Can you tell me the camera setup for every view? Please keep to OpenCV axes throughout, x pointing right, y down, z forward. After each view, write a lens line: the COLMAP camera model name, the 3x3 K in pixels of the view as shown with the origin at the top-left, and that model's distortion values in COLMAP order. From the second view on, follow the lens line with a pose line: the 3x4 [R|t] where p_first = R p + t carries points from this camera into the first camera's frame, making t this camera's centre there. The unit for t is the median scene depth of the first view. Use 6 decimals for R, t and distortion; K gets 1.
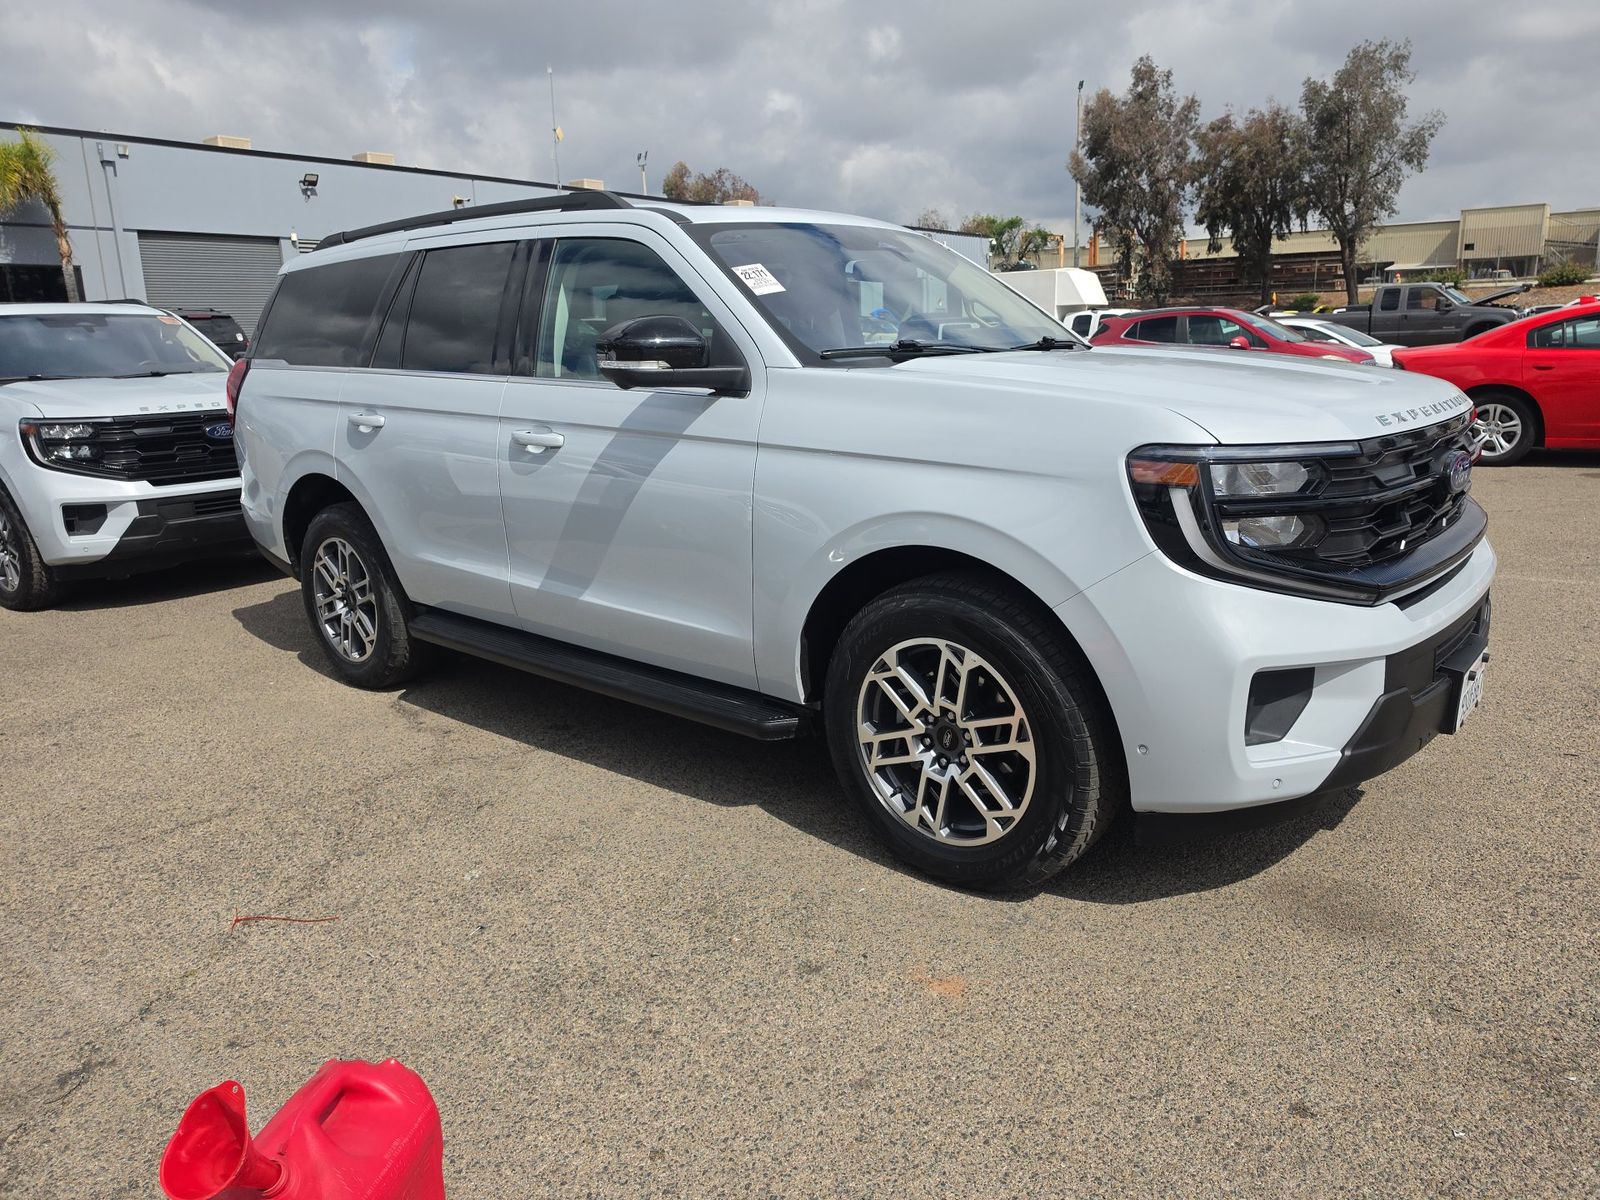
lens RADIAL K [[1094.5, 0, 783.0], [0, 1094.5, 597.1], [0, 0, 1]] dist [0.029143, -0.025367]
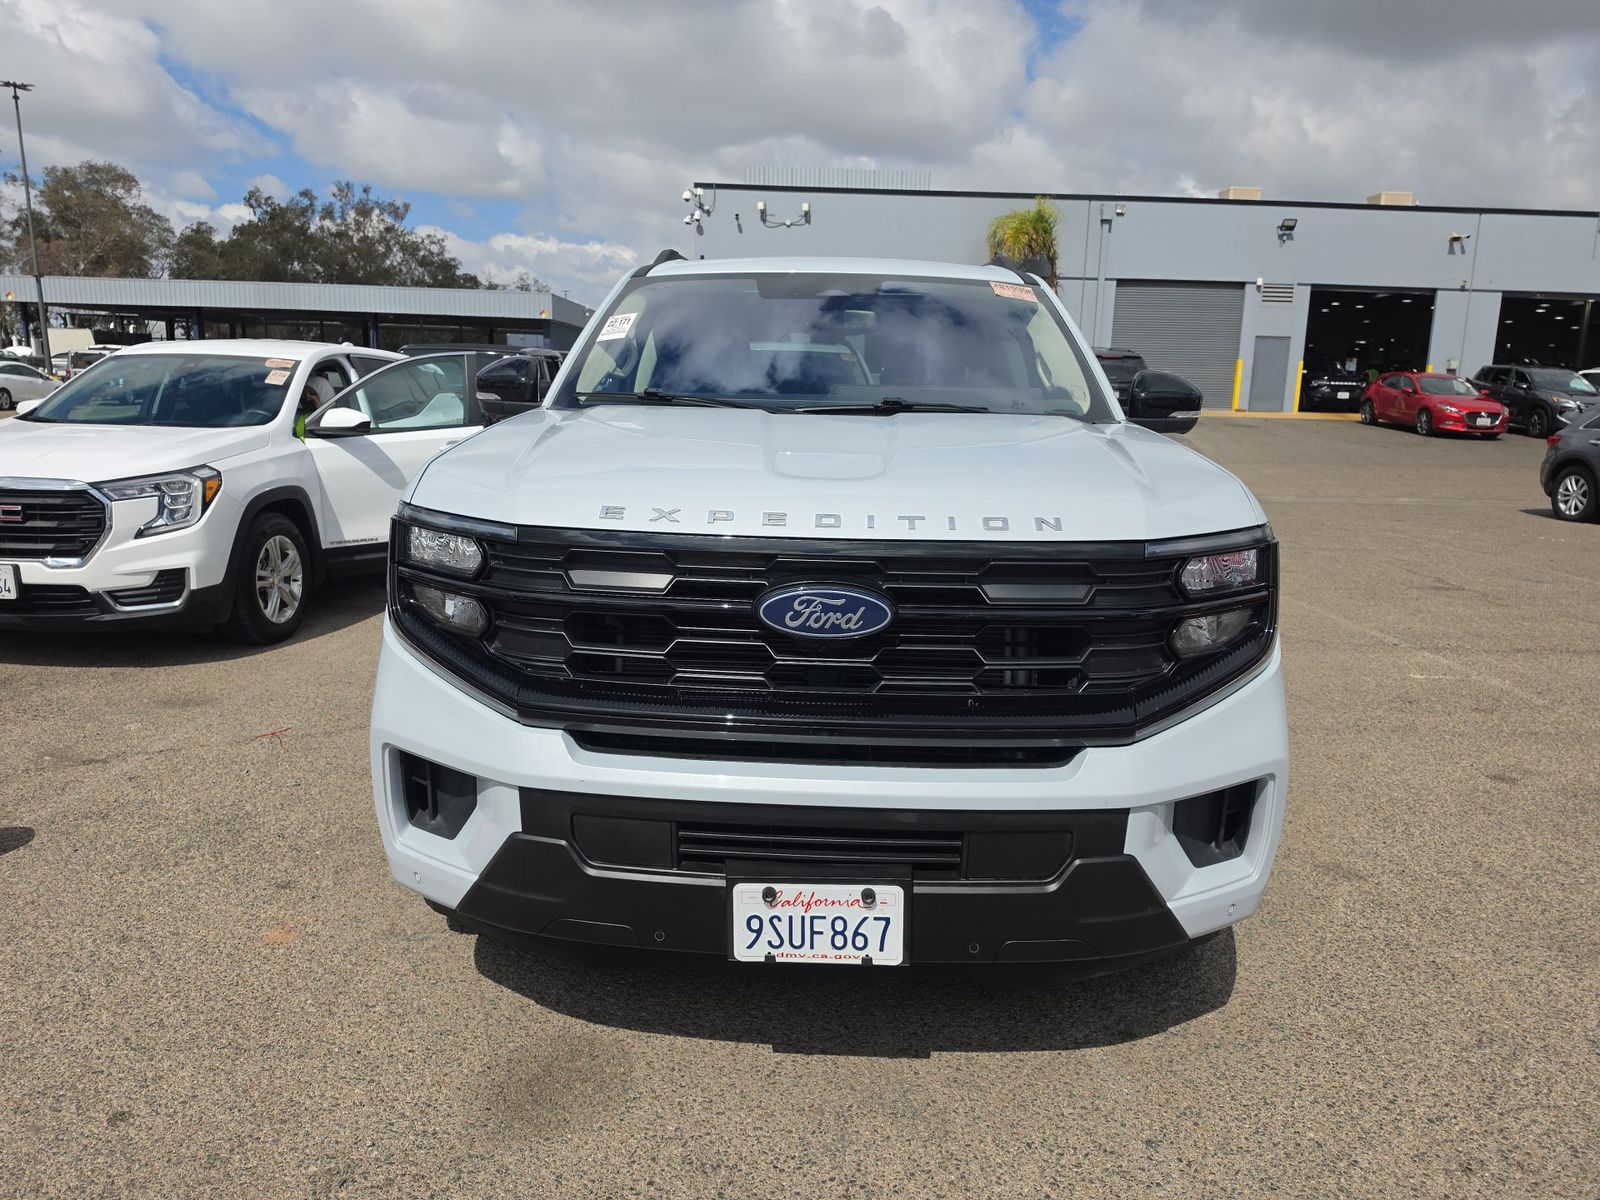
lens RADIAL K [[1094.5, 0, 783.0], [0, 1094.5, 597.1], [0, 0, 1]] dist [0.029143, -0.025367]
pose [[0.630845, 0.198704, -0.750034, 0.111466], [-0.225941, 0.971805, 0.067420, -0.016286], [0.742284, 0.126932, 0.657954, 0.051395]]
